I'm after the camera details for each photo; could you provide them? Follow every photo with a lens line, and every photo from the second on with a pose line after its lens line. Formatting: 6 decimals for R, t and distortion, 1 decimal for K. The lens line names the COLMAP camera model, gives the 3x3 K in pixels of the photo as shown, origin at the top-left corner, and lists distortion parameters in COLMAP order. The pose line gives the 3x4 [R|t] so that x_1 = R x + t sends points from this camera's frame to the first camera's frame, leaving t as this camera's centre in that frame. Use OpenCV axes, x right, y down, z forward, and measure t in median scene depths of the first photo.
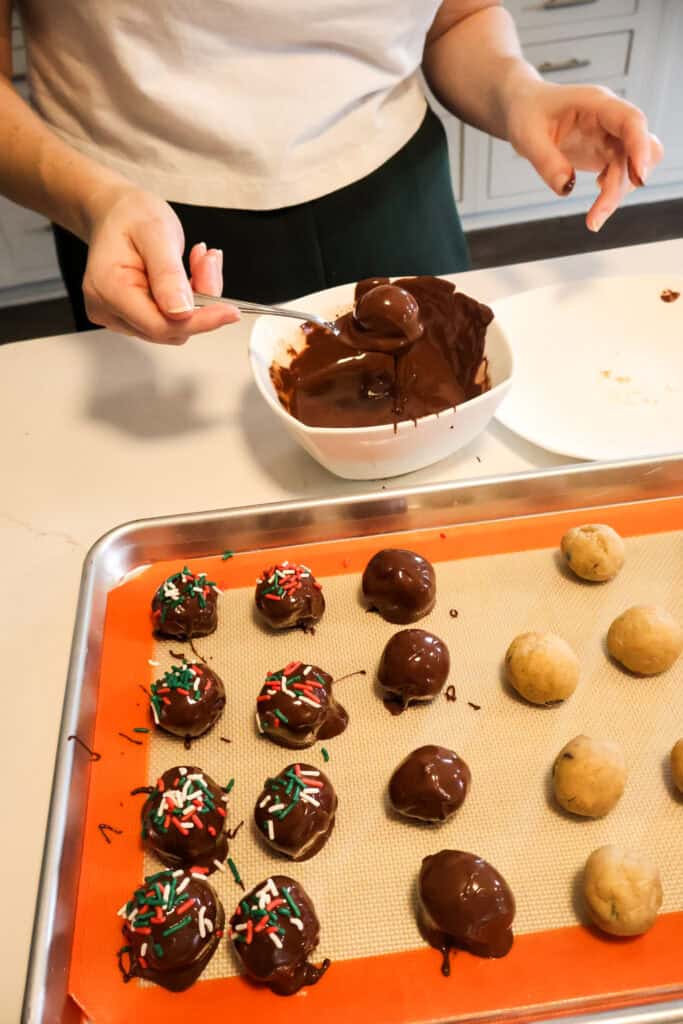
lens RADIAL K [[877.7, 0, 341.5], [0, 877.7, 512.0], [0, 0, 1]] dist [0.000993, 0.002037]
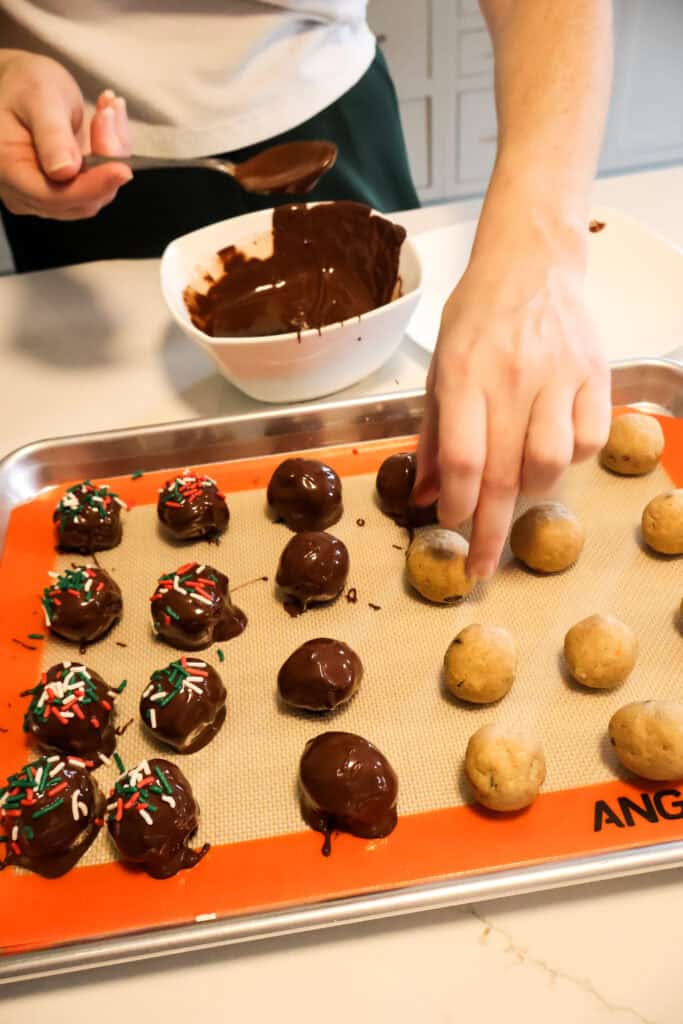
lens RADIAL K [[877.7, 0, 341.5], [0, 877.7, 512.0], [0, 0, 1]] dist [0.000993, 0.002037]
pose [[0.999827, -0.017411, 0.006551, 0.115445], [0.017465, 0.999813, -0.008315, 0.128827], [-0.006405, 0.008428, 0.999944, 0.012780]]
